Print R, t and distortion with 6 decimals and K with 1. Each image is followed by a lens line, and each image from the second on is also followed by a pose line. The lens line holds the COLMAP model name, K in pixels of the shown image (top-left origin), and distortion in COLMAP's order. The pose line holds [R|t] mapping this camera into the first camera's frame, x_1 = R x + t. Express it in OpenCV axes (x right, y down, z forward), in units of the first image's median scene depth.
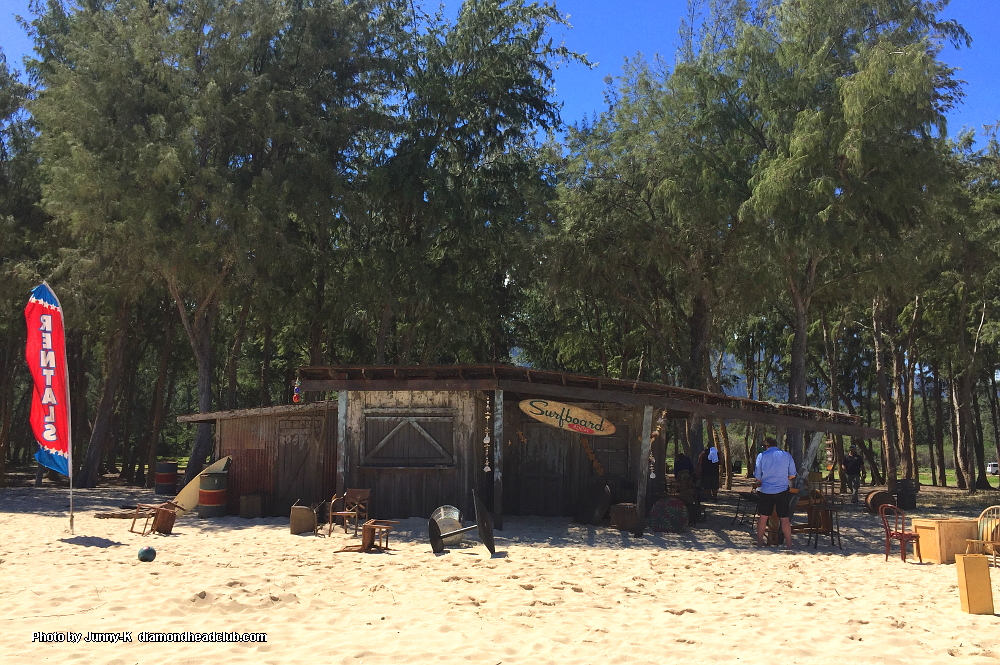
lens RADIAL K [[841.6, 0, 500.0], [0, 841.6, 332.5], [0, 0, 1]] dist [-0.000406, 0.001249]
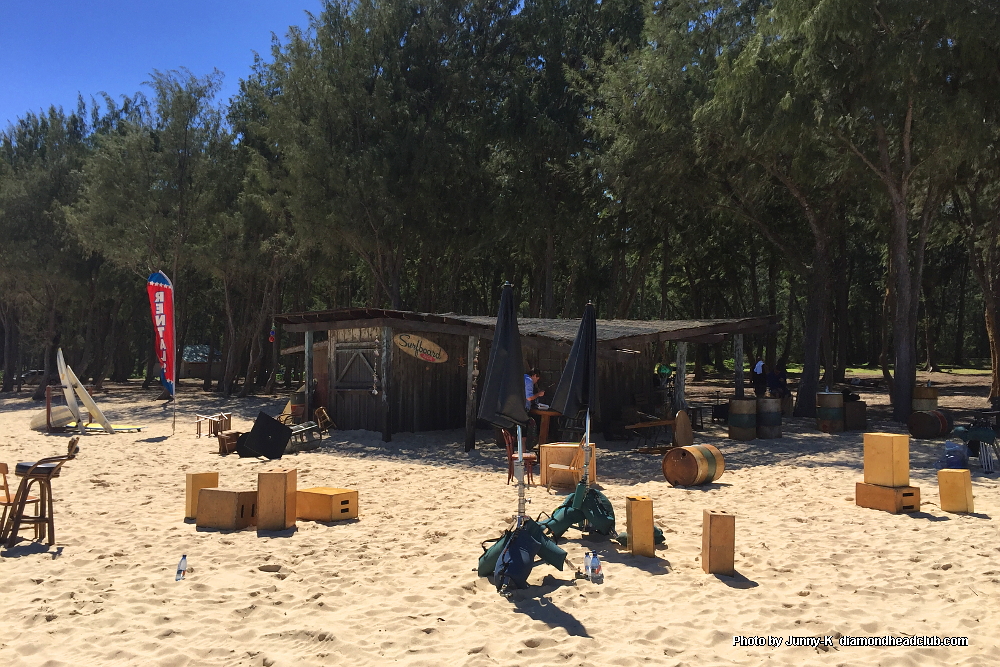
lens RADIAL K [[841.6, 0, 500.0], [0, 841.6, 333.5], [0, 0, 1]] dist [-0.000406, 0.001249]
pose [[0.758992, -0.035031, -0.650157, 0.944678], [0.110199, 0.991057, 0.075247, 0.007714], [0.641707, -0.128759, 0.756065, 0.218712]]
